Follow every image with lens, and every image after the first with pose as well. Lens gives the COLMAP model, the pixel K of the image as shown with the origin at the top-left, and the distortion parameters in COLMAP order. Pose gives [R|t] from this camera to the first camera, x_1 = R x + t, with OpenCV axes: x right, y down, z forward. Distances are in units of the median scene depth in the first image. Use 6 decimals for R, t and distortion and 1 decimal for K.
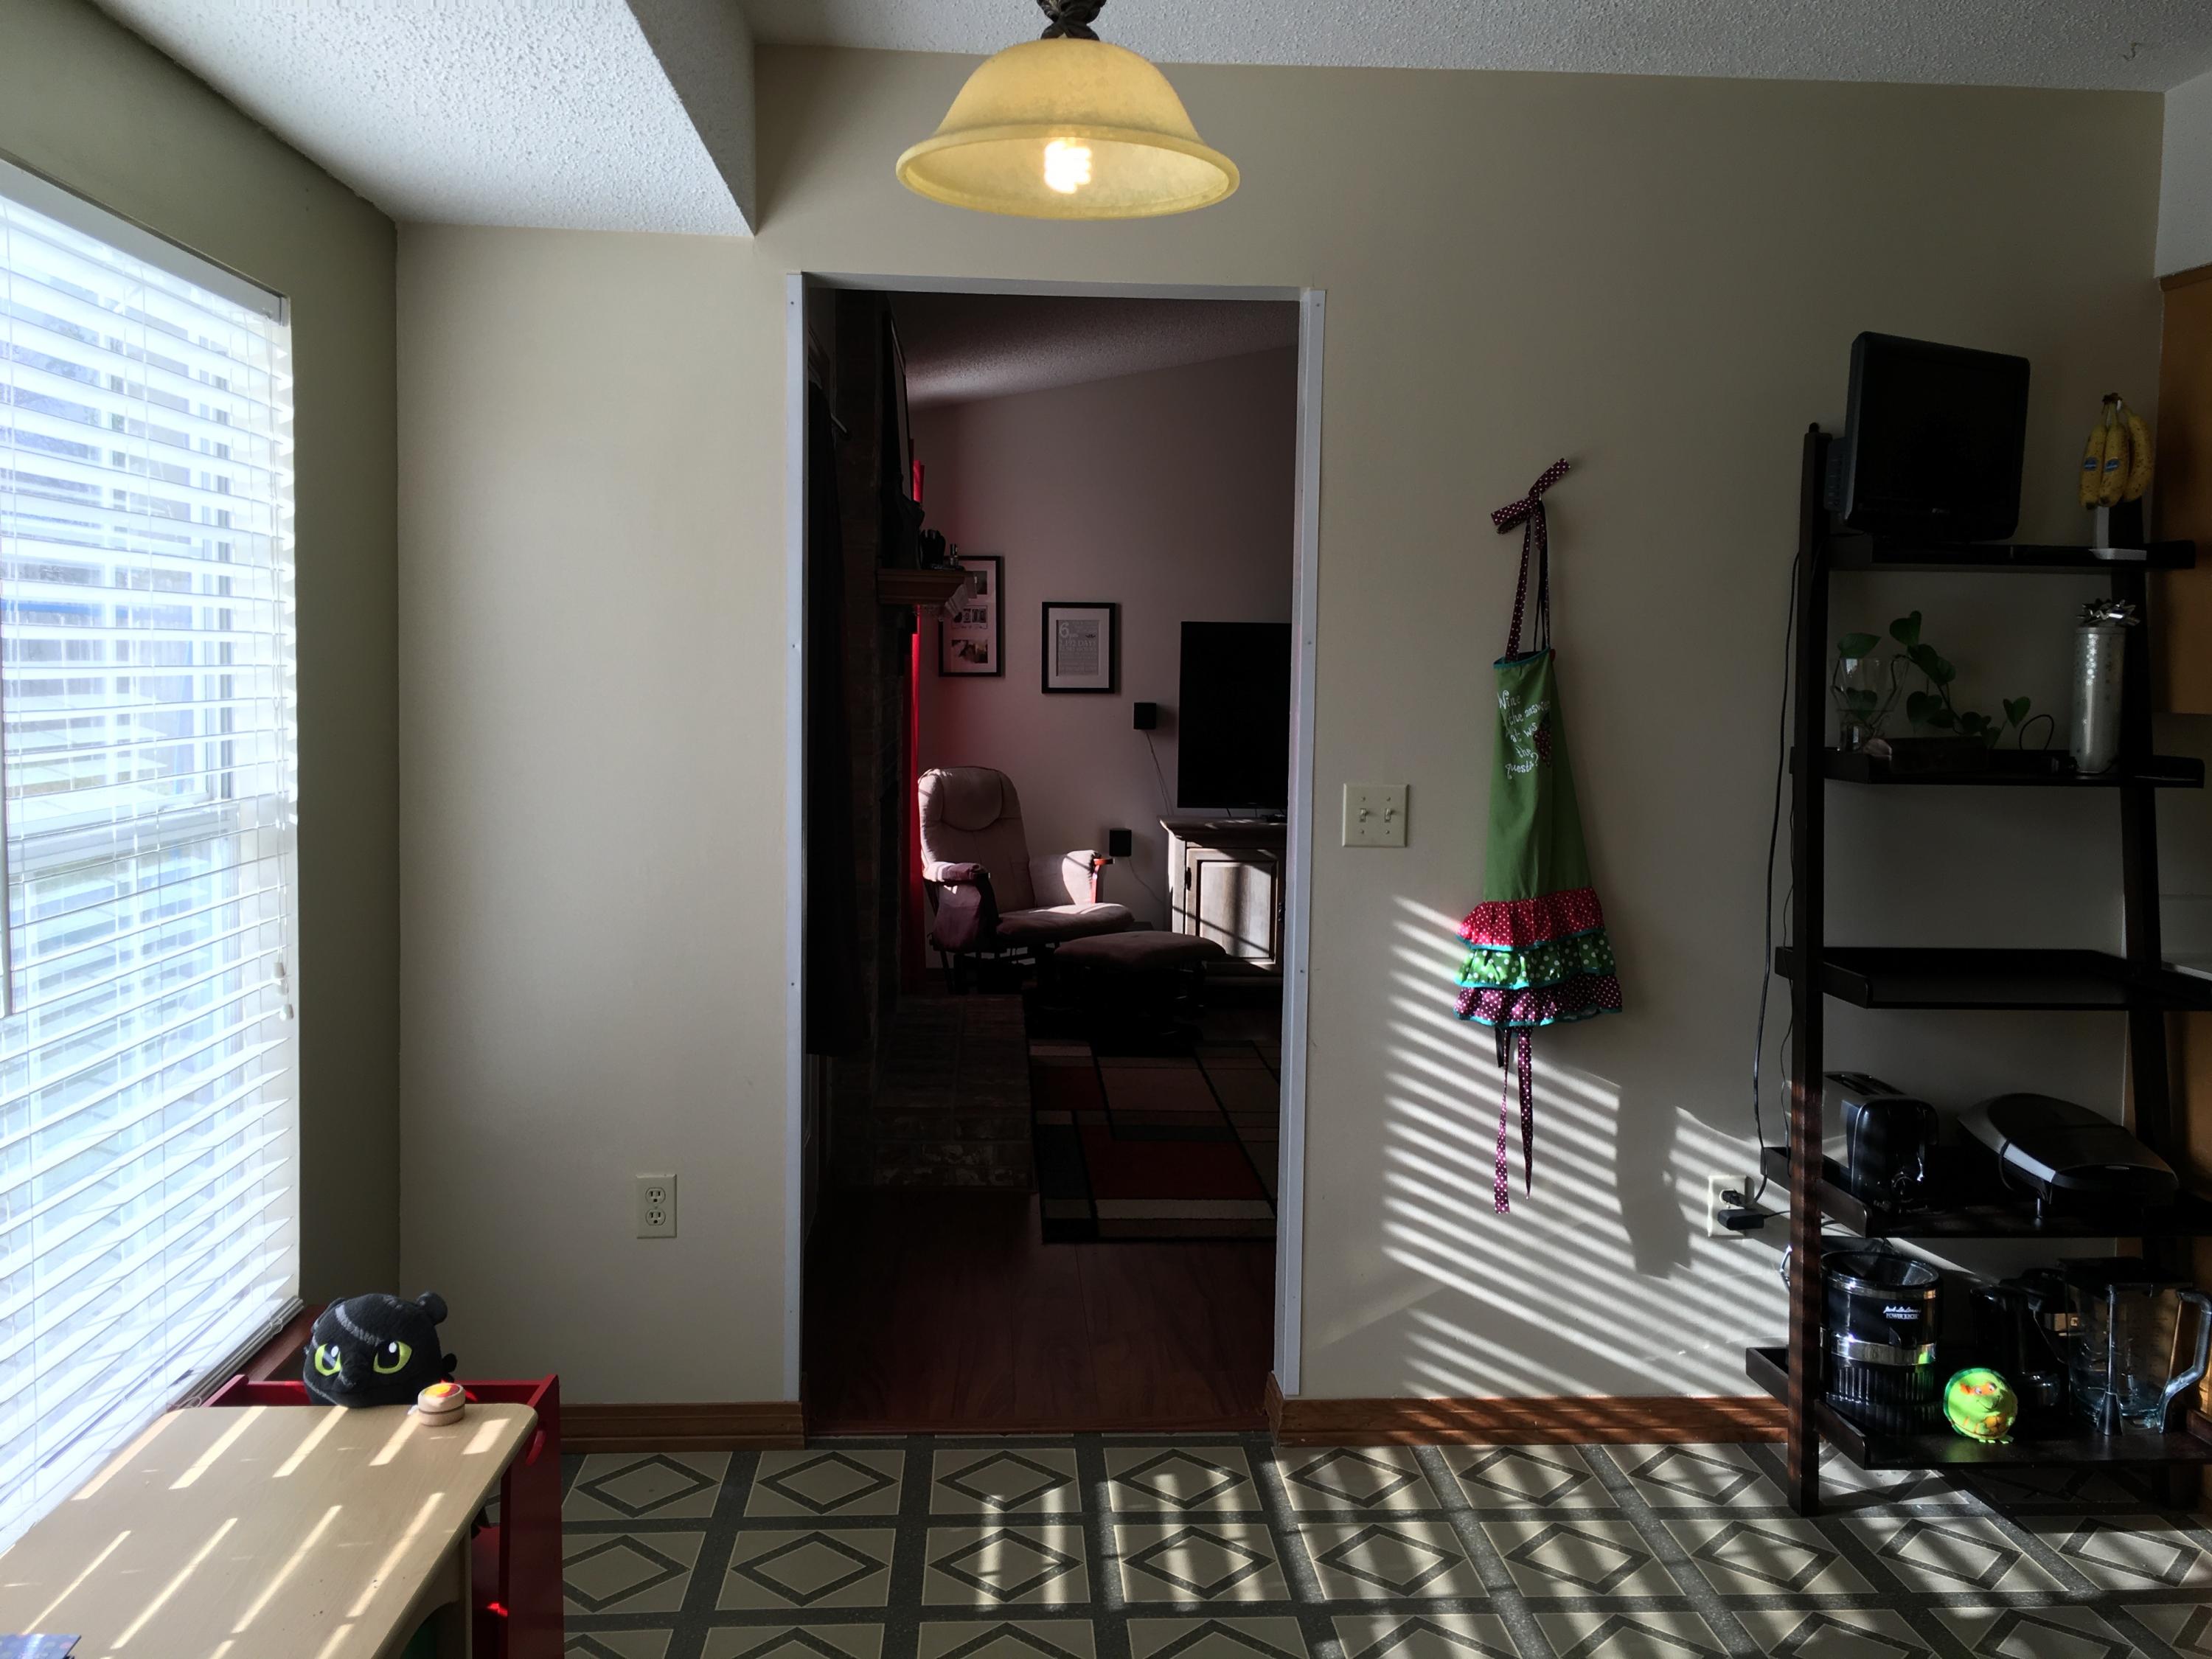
lens RADIAL K [[1857.6, 0, 1110.9], [0, 1857.6, 805.7], [0, 0, 1]] dist [0.052163, -0.079447]
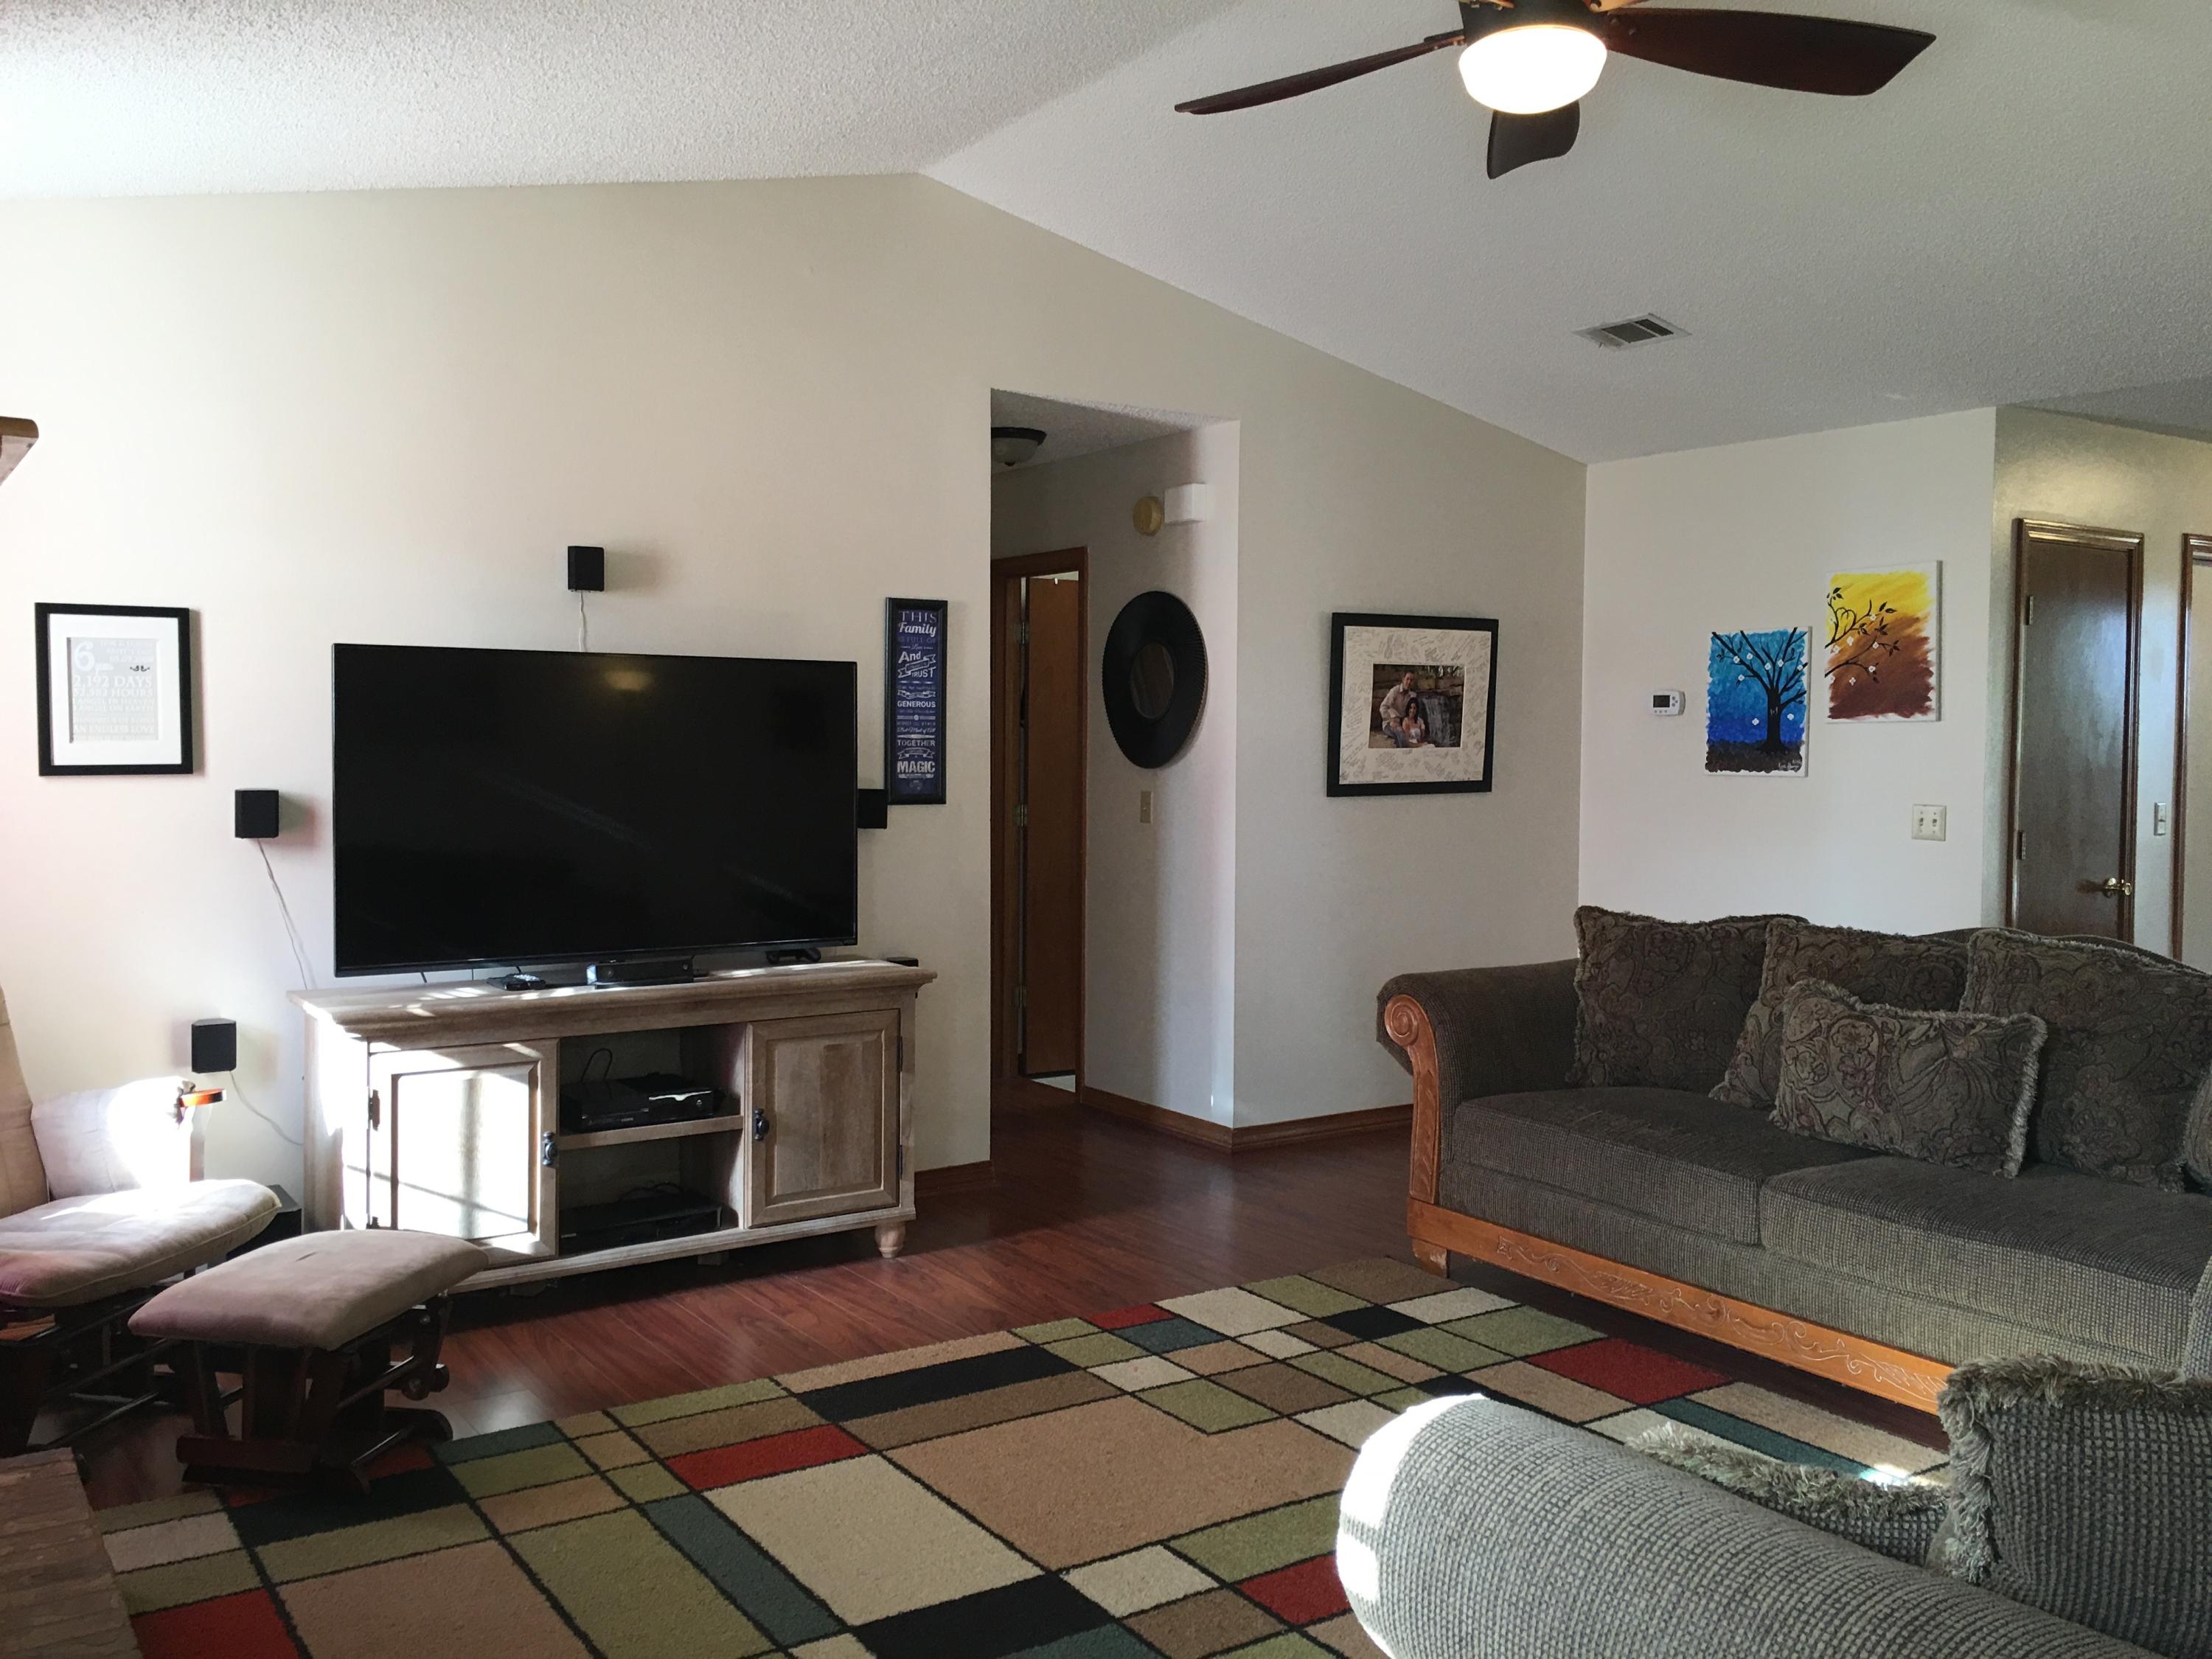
lens RADIAL K [[1857.6, 0, 1110.9], [0, 1857.6, 805.7], [0, 0, 1]] dist [0.052163, -0.079447]
pose [[0.856967, -0.029715, 0.514513, -0.052999], [0.046118, 0.998753, -0.019132, -0.029661], [-0.513303, 0.040124, 0.857269, 0.412945]]
